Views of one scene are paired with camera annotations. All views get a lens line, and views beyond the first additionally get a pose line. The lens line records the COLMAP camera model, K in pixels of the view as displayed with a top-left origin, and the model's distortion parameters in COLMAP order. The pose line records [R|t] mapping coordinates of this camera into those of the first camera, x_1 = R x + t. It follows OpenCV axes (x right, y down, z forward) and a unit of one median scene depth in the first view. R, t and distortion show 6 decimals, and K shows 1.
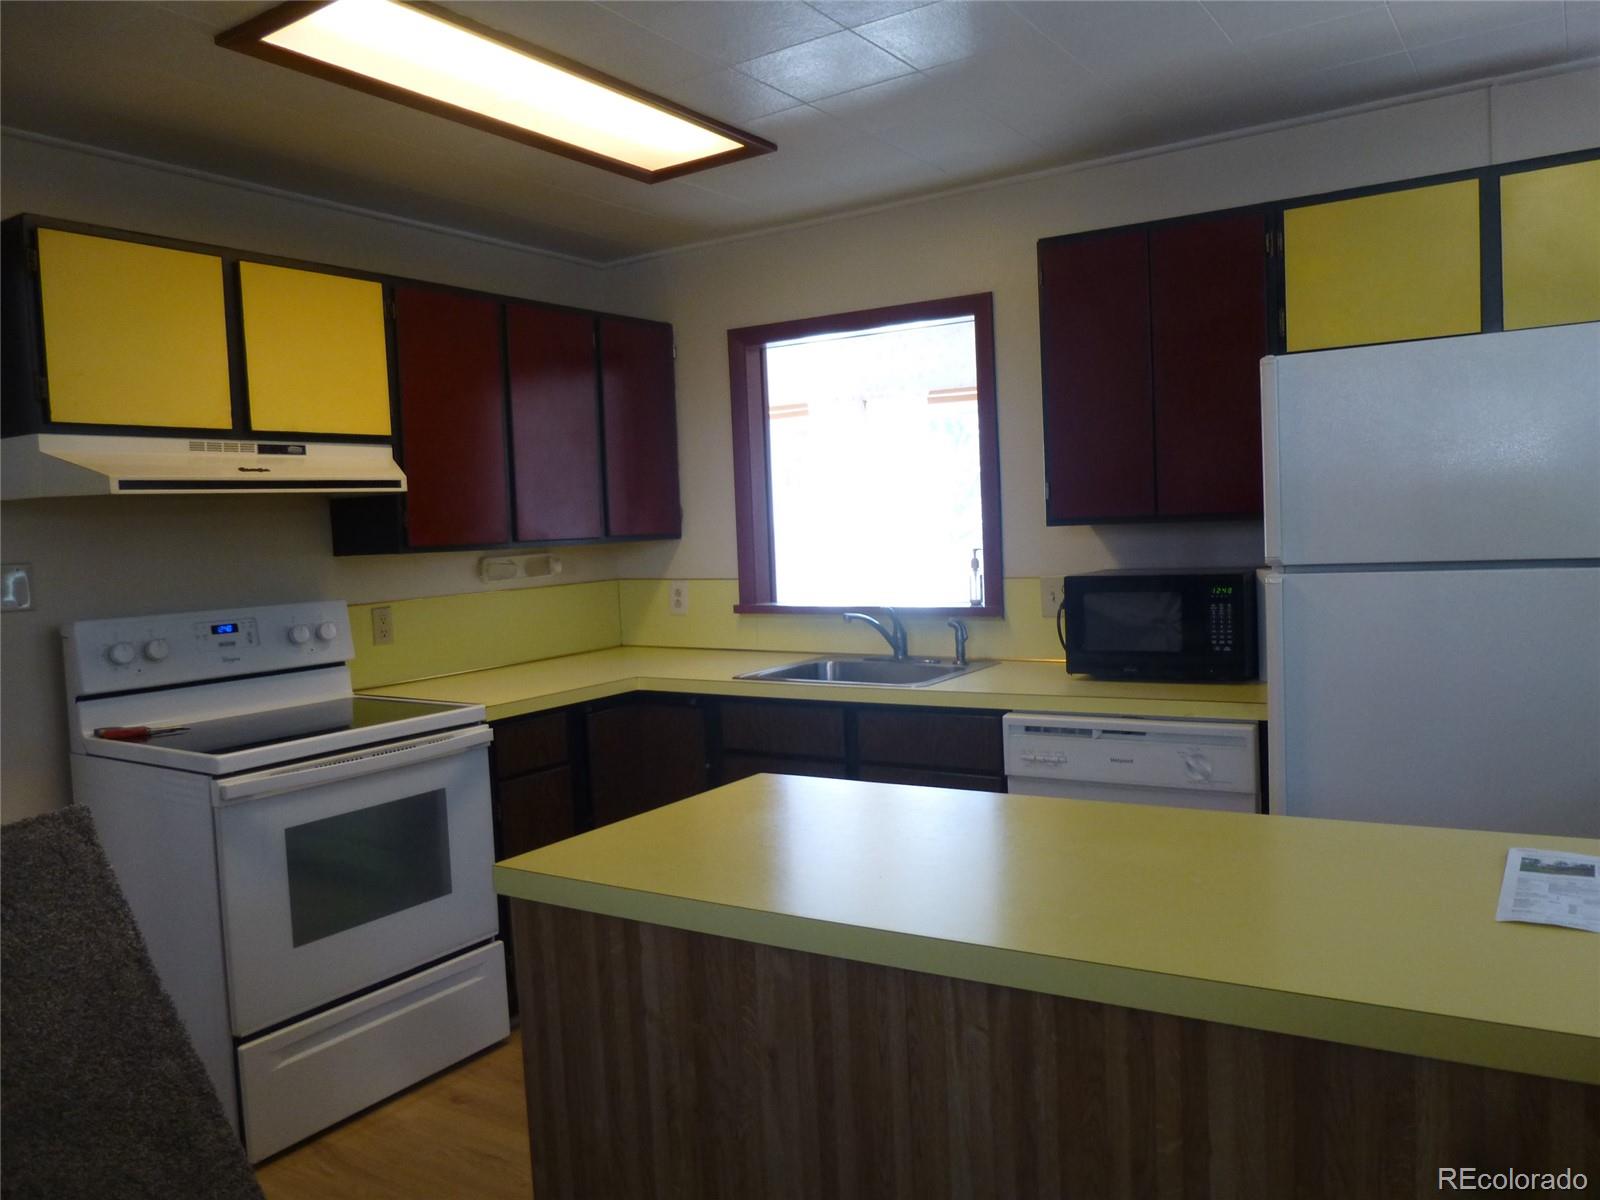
lens RADIAL K [[1206.7, 0, 800.0], [0, 1206.7, 600.0], [0, 0, 1]] dist [-0.074792, 0.048241]
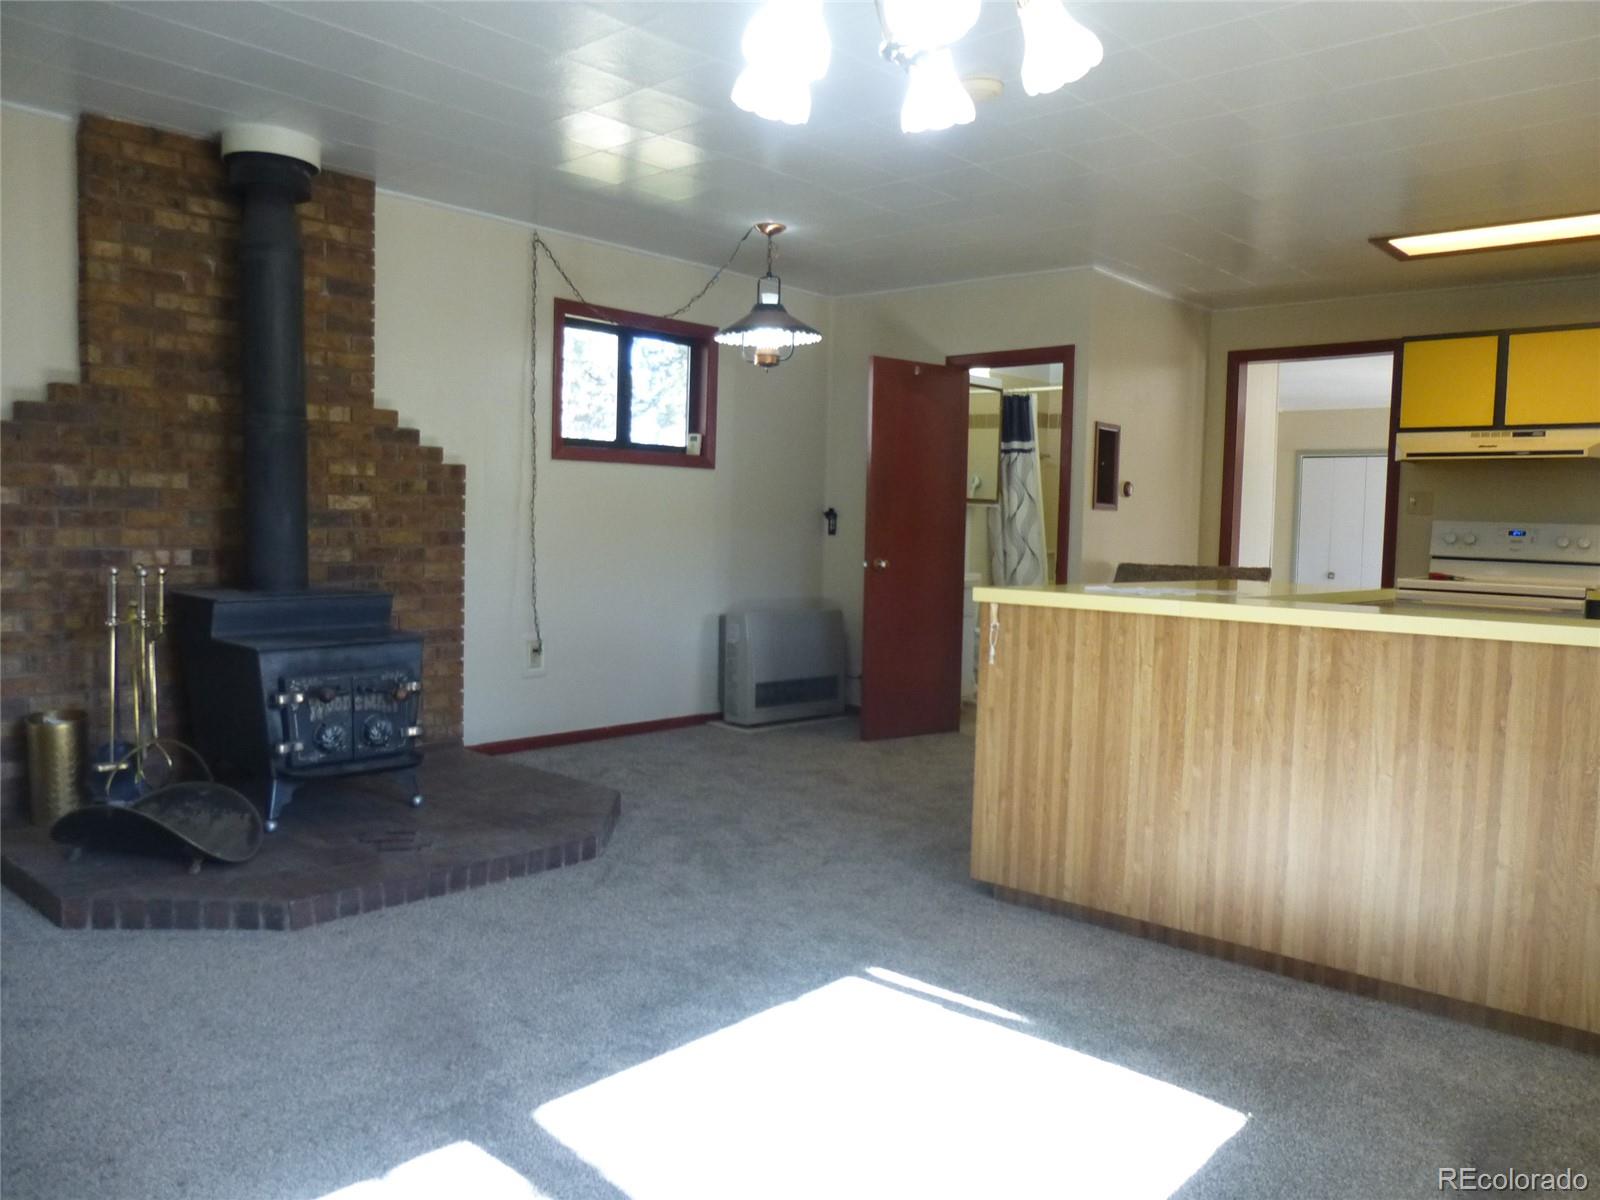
lens RADIAL K [[1206.7, 0, 800.0], [0, 1206.7, 600.0], [0, 0, 1]] dist [-0.074792, 0.048241]
pose [[-0.142404, 0.101505, -0.984590, 1.532727], [-0.079620, 0.990330, 0.113612, 0.008783], [0.986601, 0.094572, -0.132945, 0.163502]]
